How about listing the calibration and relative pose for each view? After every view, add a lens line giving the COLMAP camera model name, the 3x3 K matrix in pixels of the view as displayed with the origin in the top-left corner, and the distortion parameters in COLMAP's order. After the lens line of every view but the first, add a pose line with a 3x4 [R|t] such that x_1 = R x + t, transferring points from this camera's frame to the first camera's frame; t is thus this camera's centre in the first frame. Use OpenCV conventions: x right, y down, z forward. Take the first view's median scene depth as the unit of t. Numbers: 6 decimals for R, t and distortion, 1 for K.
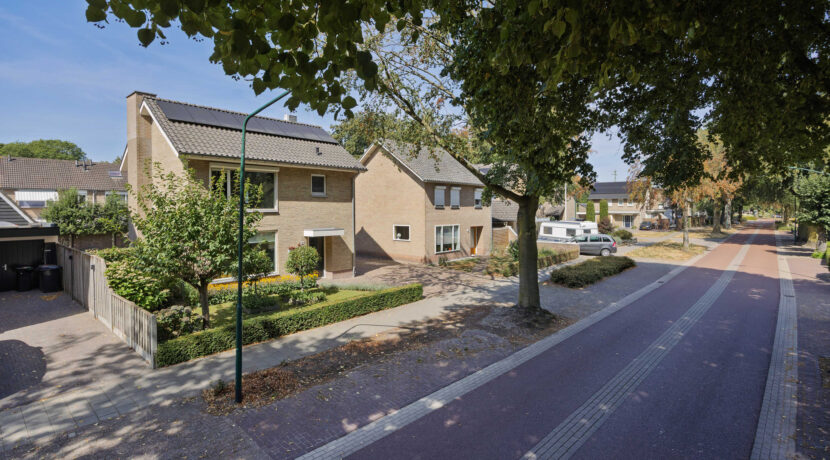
lens RADIAL K [[413.9, 0, 423.6], [0, 413.9, 210.5], [0, 0, 1]] dist [-0.025135, 0.004084]
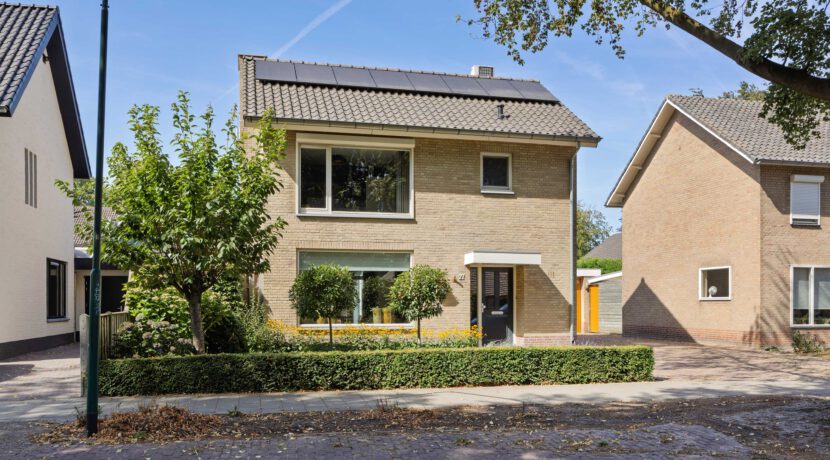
lens RADIAL K [[707.2, 0, 415.9], [0, 707.2, 310.6], [0, 0, 1]] dist [-0.005297, 0.008697]
pose [[0.805200, 0.005834, -0.592974, 0.186497], [-0.006056, 0.999980, 0.001615, 0.105465], [0.592972, 0.002291, 0.805220, 0.176364]]
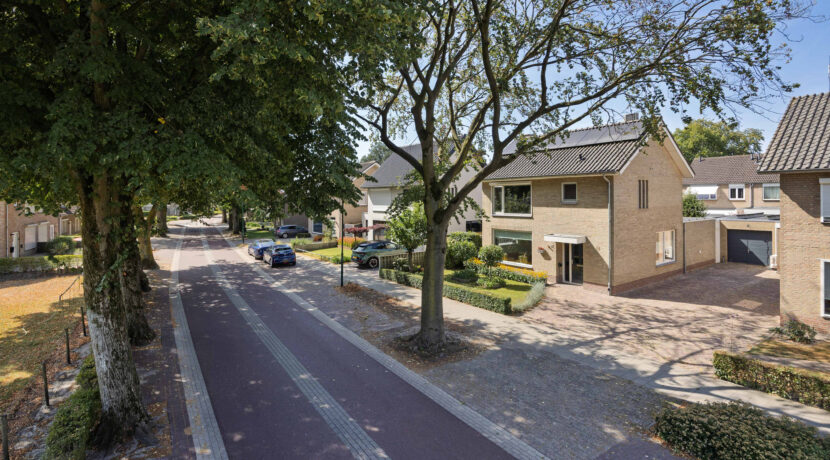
lens RADIAL K [[413.9, 0, 395.6], [0, 413.9, 206.7], [0, 0, 1]] dist [-0.025135, 0.004084]
pose [[-0.285002, 0.031325, -0.958015, 0.760285], [0.011746, 0.999505, 0.029187, -0.054491], [0.958455, -0.002935, -0.285228, 0.786100]]
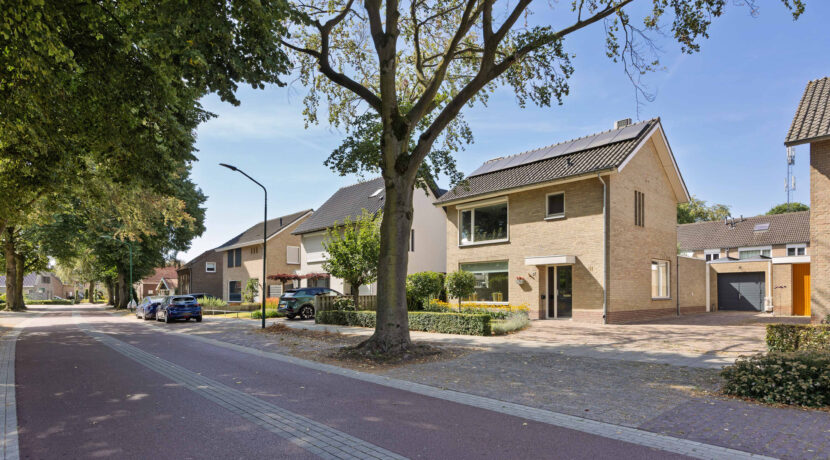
lens RADIAL K [[475.8, 0, 417.7], [0, 475.8, 304.7], [0, 0, 1]] dist [-0.016216, 0.006003]
pose [[-0.115757, 0.022804, -0.993016, 0.655474], [-0.001442, 0.999732, 0.023126, 0.105952], [0.993277, 0.004109, -0.115693, 0.748092]]
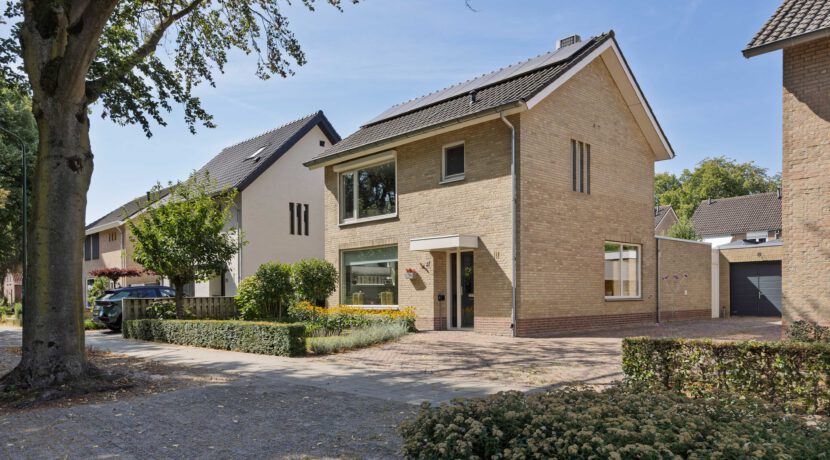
lens RADIAL K [[621.3, 0, 412.7], [0, 621.3, 312.1], [0, 0, 1]] dist [0.003293, -0.017980]
pose [[-0.120234, 0.025023, -0.992430, 0.534025], [0.003279, 0.999687, 0.024808, 0.110143], [0.992740, -0.000271, -0.120278, 0.936836]]
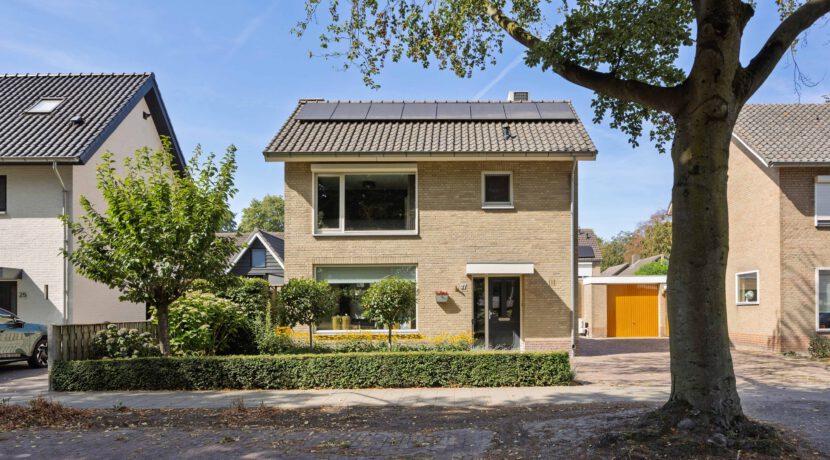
lens RADIAL K [[627.9, 0, 460.8], [0, 627.9, 312.2], [0, 0, 1]] dist [-0.003049, 0.001099]
pose [[0.658187, -0.004074, -0.752843, 0.336858], [0.002138, 0.999991, -0.003543, 0.102850], [0.752851, 0.000722, 0.658190, 0.340062]]
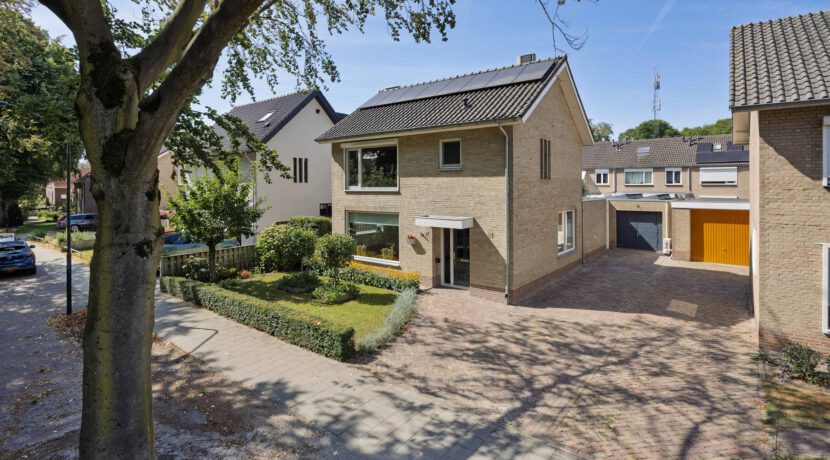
lens RADIAL K [[413.9, 0, 412.2], [0, 413.9, 194.1], [0, 0, 1]] dist [-0.025135, 0.004084]
pose [[0.030219, 0.021146, -0.999320, 0.395554], [-0.003720, 0.999772, 0.021043, -0.006975], [0.999536, 0.003082, 0.030291, 0.818085]]
